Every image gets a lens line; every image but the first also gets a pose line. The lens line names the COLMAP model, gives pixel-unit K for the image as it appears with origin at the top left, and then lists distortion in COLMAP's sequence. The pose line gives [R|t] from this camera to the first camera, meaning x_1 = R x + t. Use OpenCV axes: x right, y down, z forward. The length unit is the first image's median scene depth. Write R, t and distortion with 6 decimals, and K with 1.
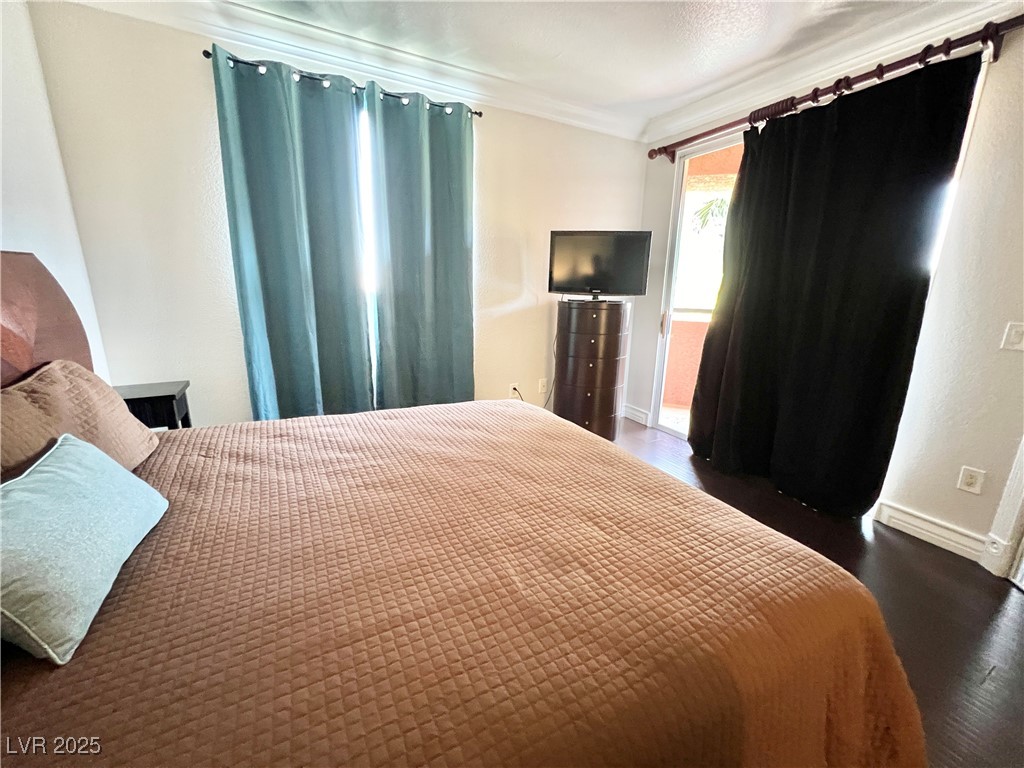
lens RADIAL K [[409.0, 0, 511.6], [0, 409.0, 379.5], [0, 0, 1]] dist [-0.000527, 0.000179]
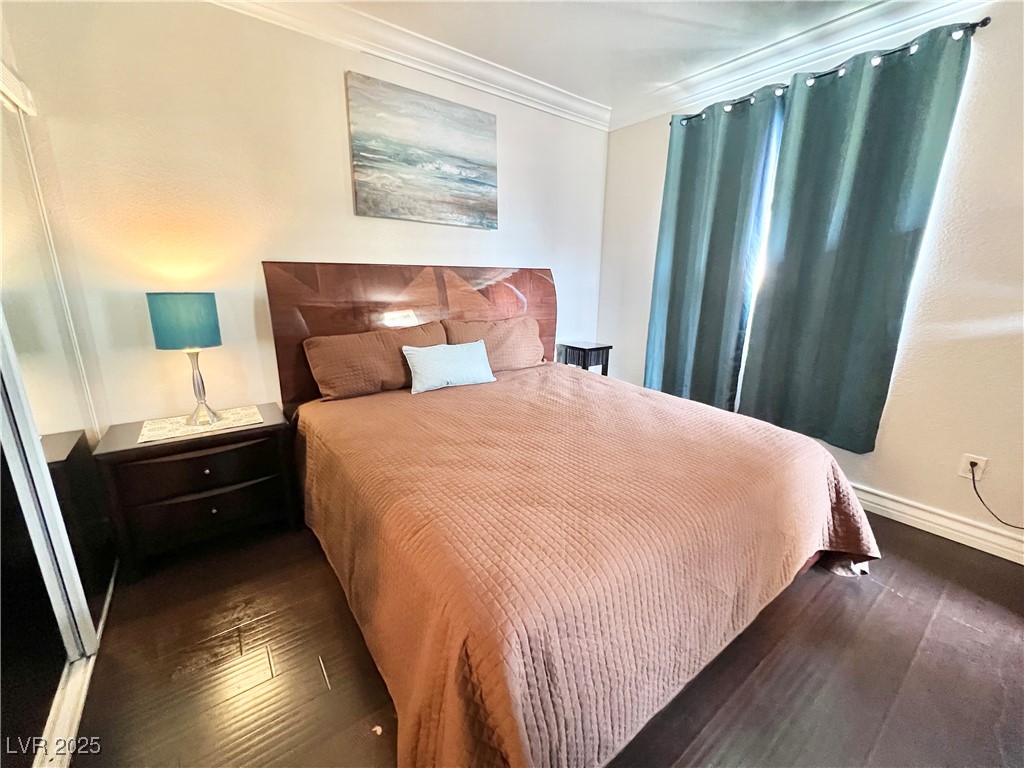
lens RADIAL K [[409.0, 0, 511.6], [0, 409.0, 379.5], [0, 0, 1]] dist [-0.000527, 0.000179]
pose [[0.162988, 0.213183, -0.963321, 0.630966], [-0.241246, 0.955351, 0.170602, -0.048154], [0.956679, 0.204591, 0.207140, 0.312231]]
